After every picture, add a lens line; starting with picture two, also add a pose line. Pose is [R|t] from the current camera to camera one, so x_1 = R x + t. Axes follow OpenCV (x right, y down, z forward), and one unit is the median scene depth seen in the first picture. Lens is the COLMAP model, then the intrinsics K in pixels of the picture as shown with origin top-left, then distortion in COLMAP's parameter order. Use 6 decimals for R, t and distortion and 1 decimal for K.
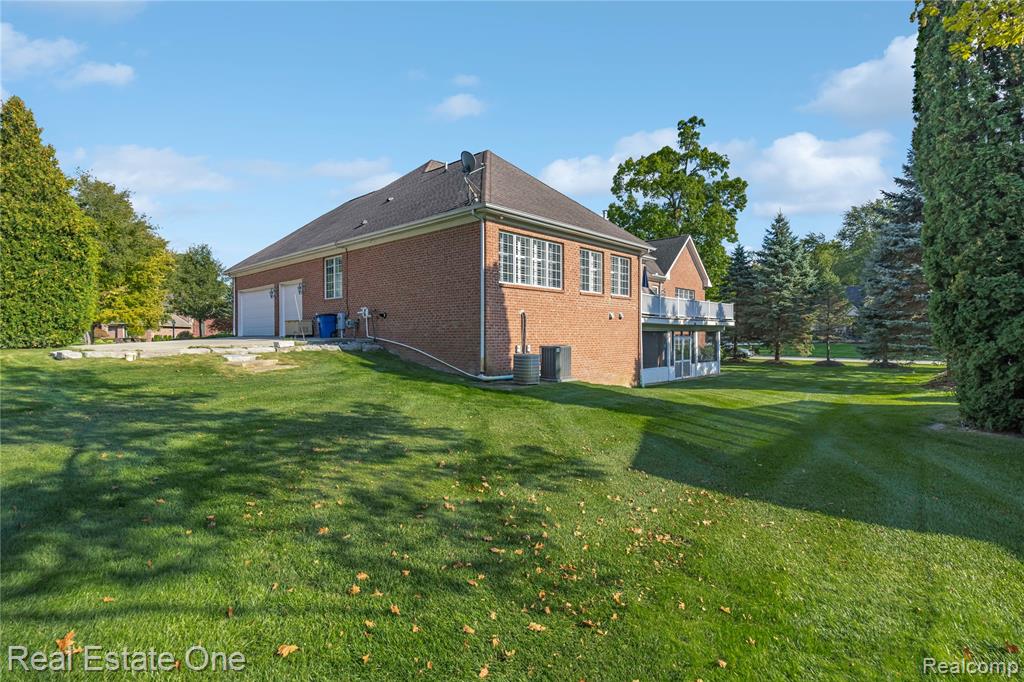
lens RADIAL K [[498.7, 0, 515.2], [0, 498.7, 338.6], [0, 0, 1]] dist [0.014324, 0.001535]
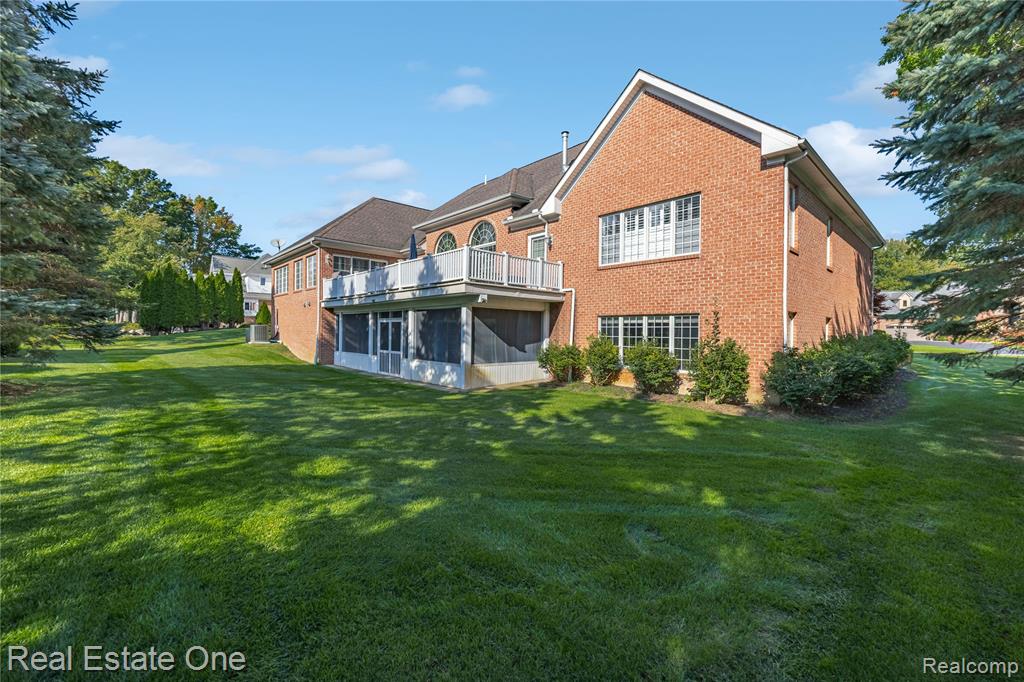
lens RADIAL K [[419.4, 0, 514.6], [0, 419.4, 337.8], [0, 0, 1]] dist [0.001961, -0.000411]
pose [[-0.077524, 0.014638, -0.996883, 0.653691], [-0.015051, 0.999761, 0.015851, 0.008344], [0.996877, 0.016233, -0.077285, 0.856241]]
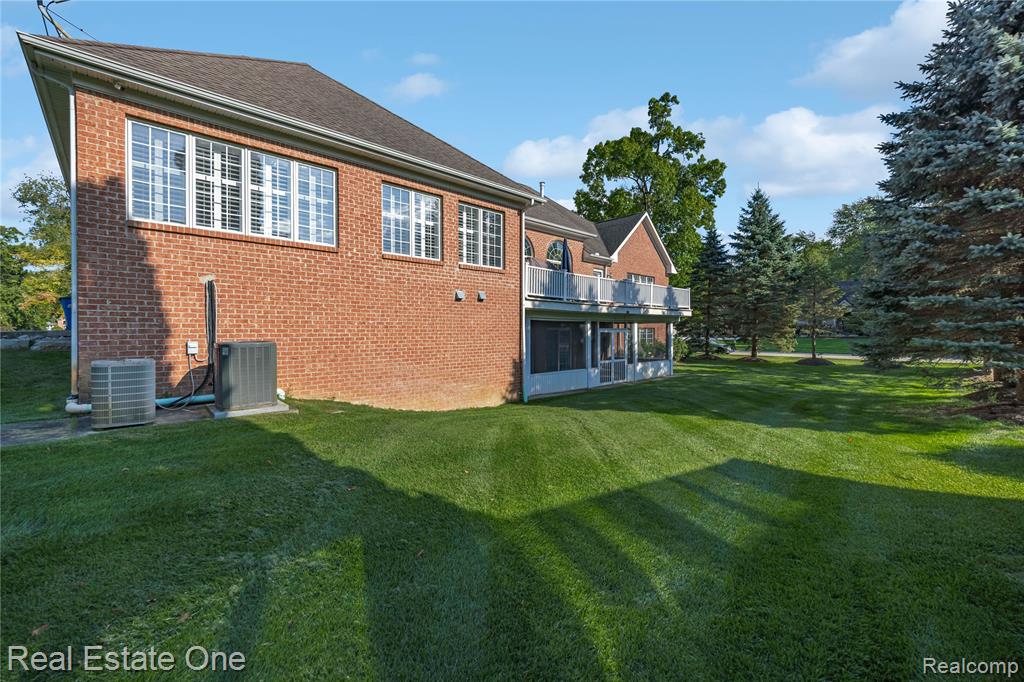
lens RADIAL K [[419.4, 0, 513.6], [0, 419.4, 339.4], [0, 0, 1]] dist [0.001961, -0.000411]
pose [[0.997429, 0.000742, -0.071664, 0.159216], [0.000233, 0.999908, 0.013588, 0.002223], [0.071667, -0.013569, 0.997336, 0.240952]]
